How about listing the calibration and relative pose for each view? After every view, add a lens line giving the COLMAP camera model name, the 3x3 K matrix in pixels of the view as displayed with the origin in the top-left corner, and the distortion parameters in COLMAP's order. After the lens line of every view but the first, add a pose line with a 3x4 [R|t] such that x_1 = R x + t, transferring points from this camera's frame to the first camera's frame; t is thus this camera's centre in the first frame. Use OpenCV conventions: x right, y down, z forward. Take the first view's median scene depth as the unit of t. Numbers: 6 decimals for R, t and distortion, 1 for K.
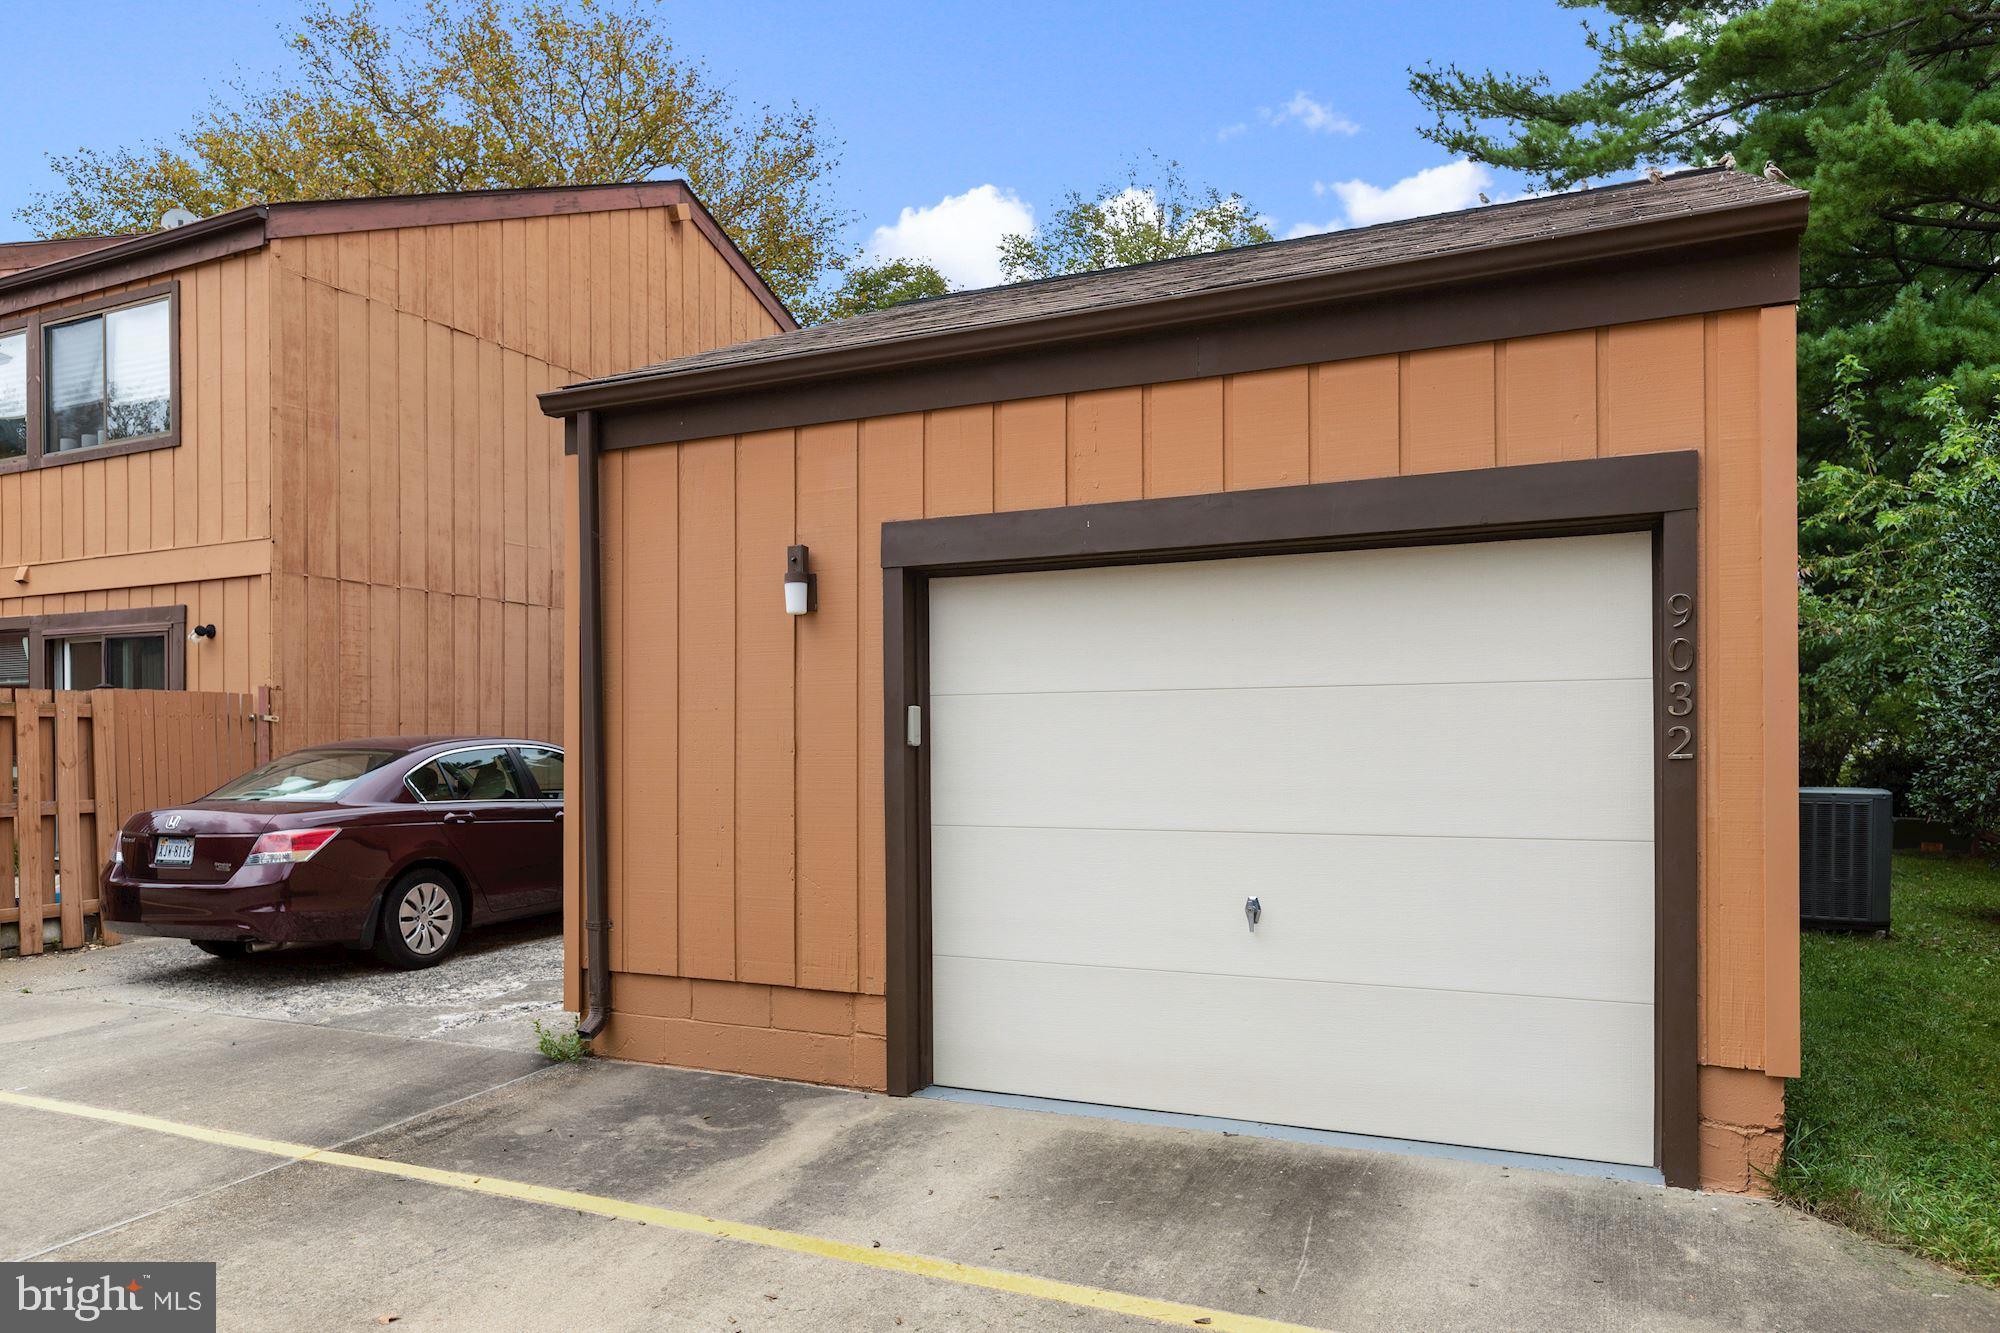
lens RADIAL K [[1370.4, 0, 1000.9], [0, 1370.4, 746.9], [0, 0, 1]] dist [0.005418, -0.002649]
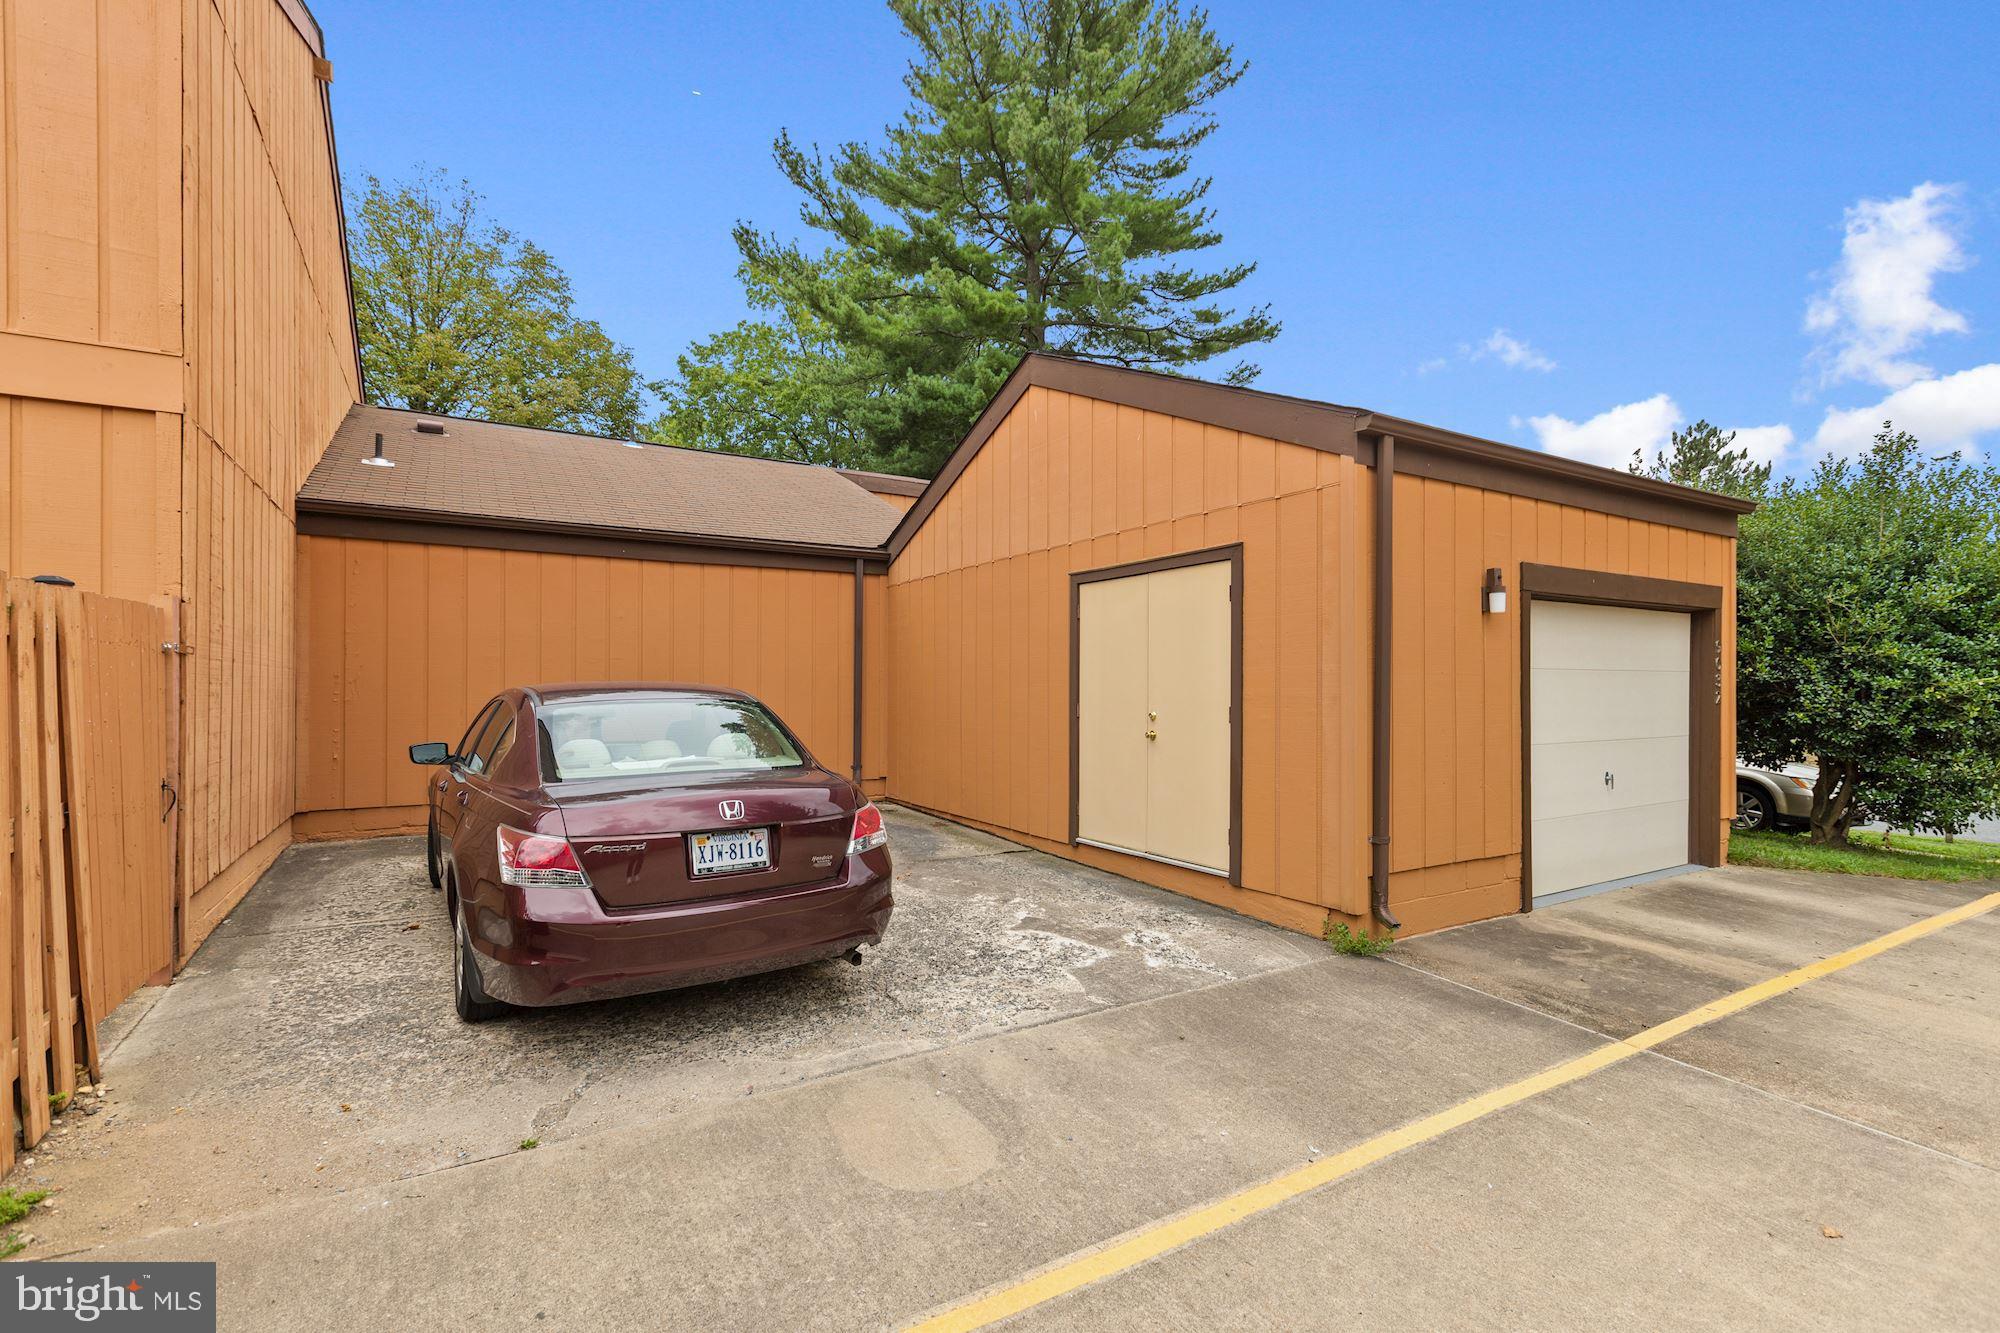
lens RADIAL K [[913.4, 0, 995.4], [0, 913.4, 691.9], [0, 0, 1]] dist [0.000108, 0.000167]
pose [[0.534390, -0.000060, 0.845238, -0.676844], [-0.006874, 0.999967, 0.004417, -0.005715], [-0.845210, -0.008171, 0.534371, 0.471934]]
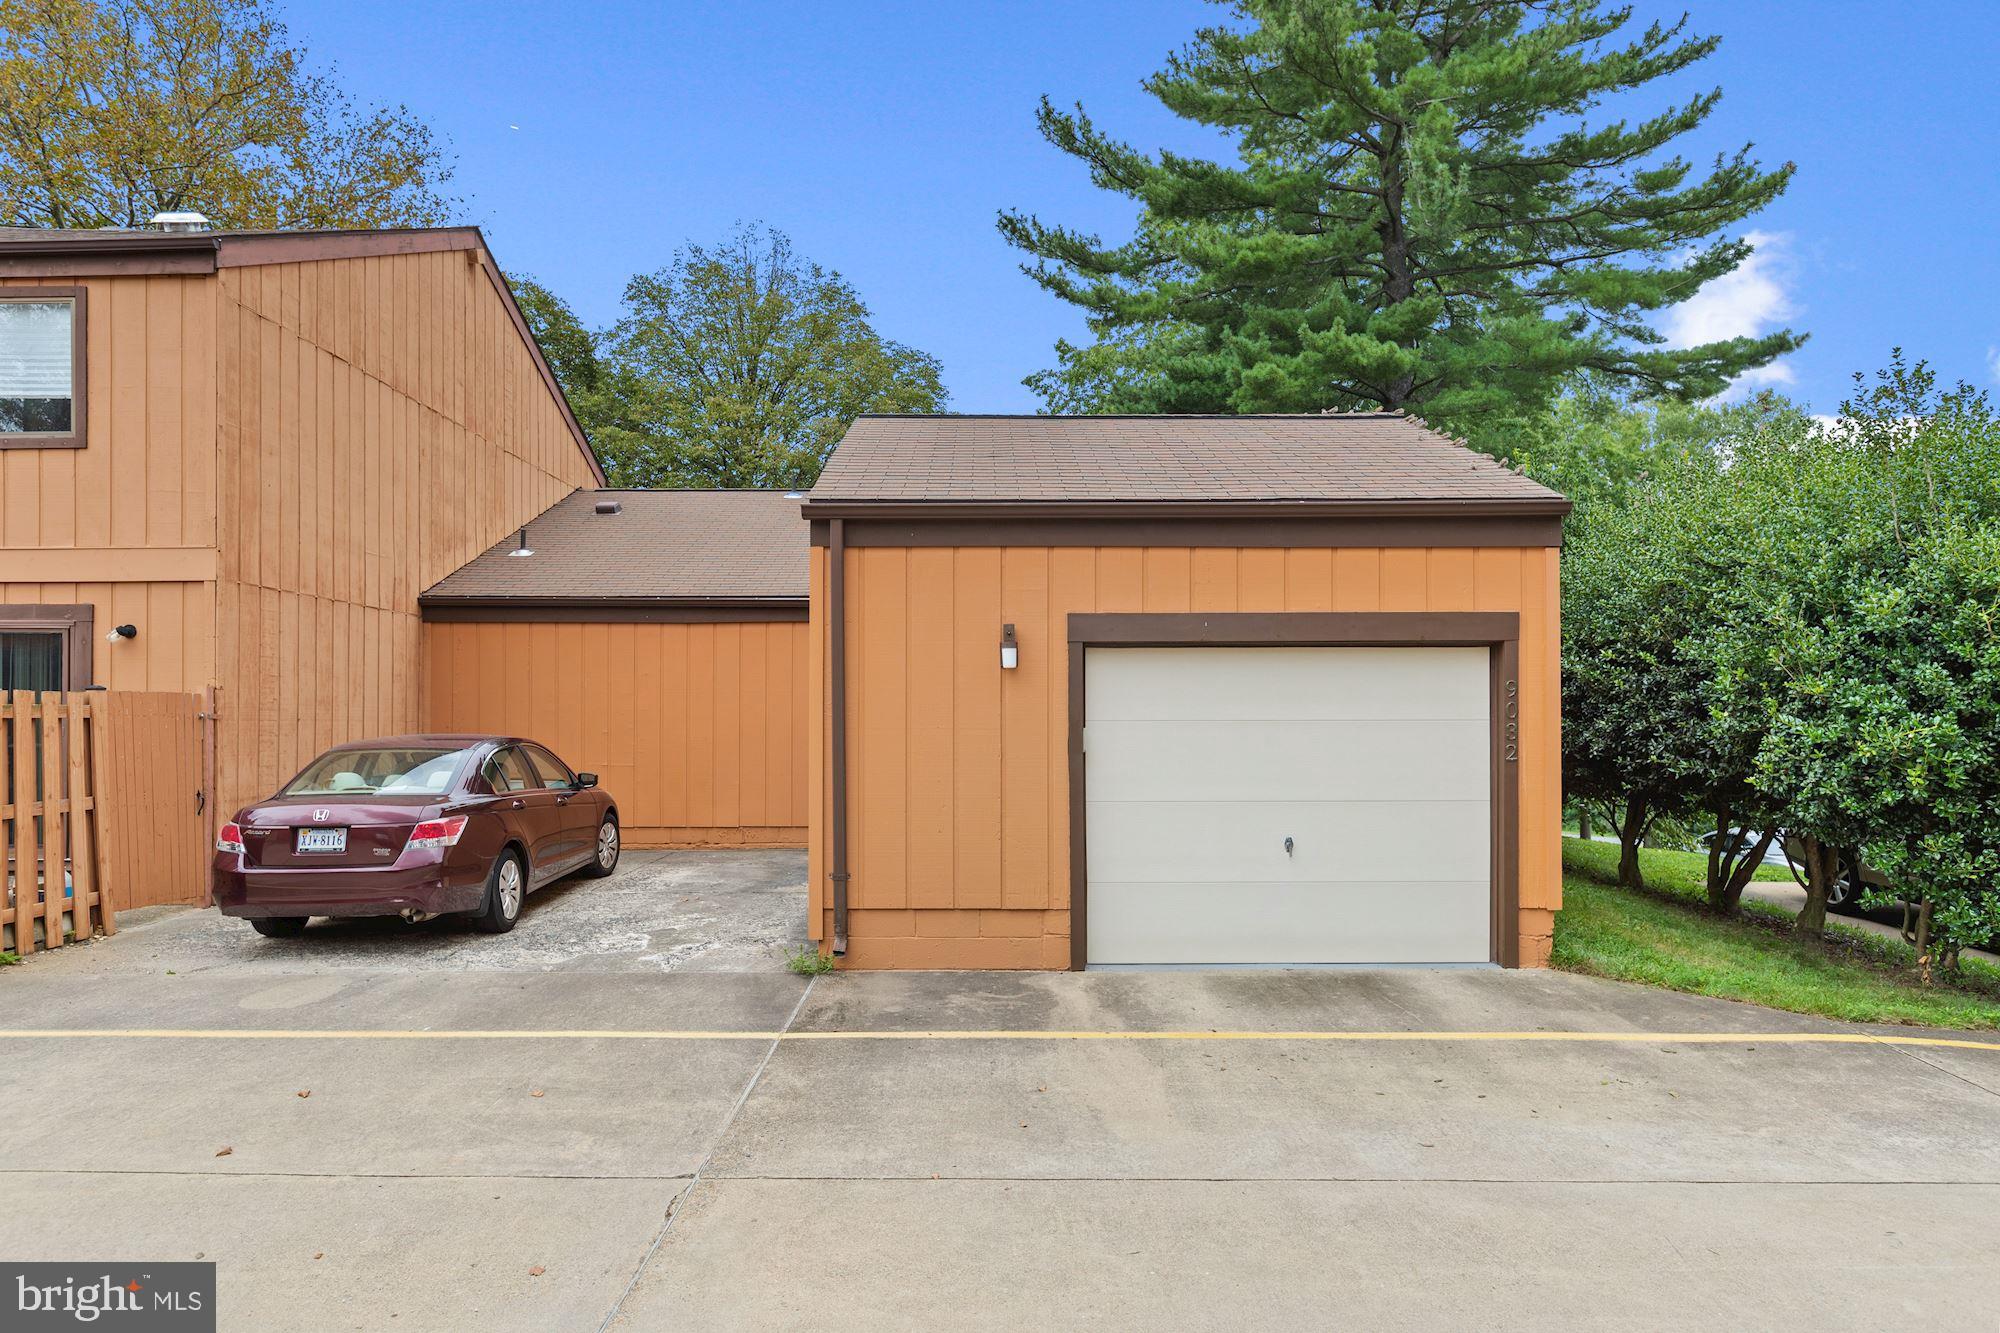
lens RADIAL K [[1275.3, 0, 1001.8], [0, 1275.3, 718.5], [0, 0, 1]] dist [-0.003126, -0.001348]
pose [[0.898563, 0.004329, 0.438823, -0.410923], [-0.003374, 0.999990, -0.002955, -0.018312], [-0.438831, 0.001175, 0.898569, -0.153850]]
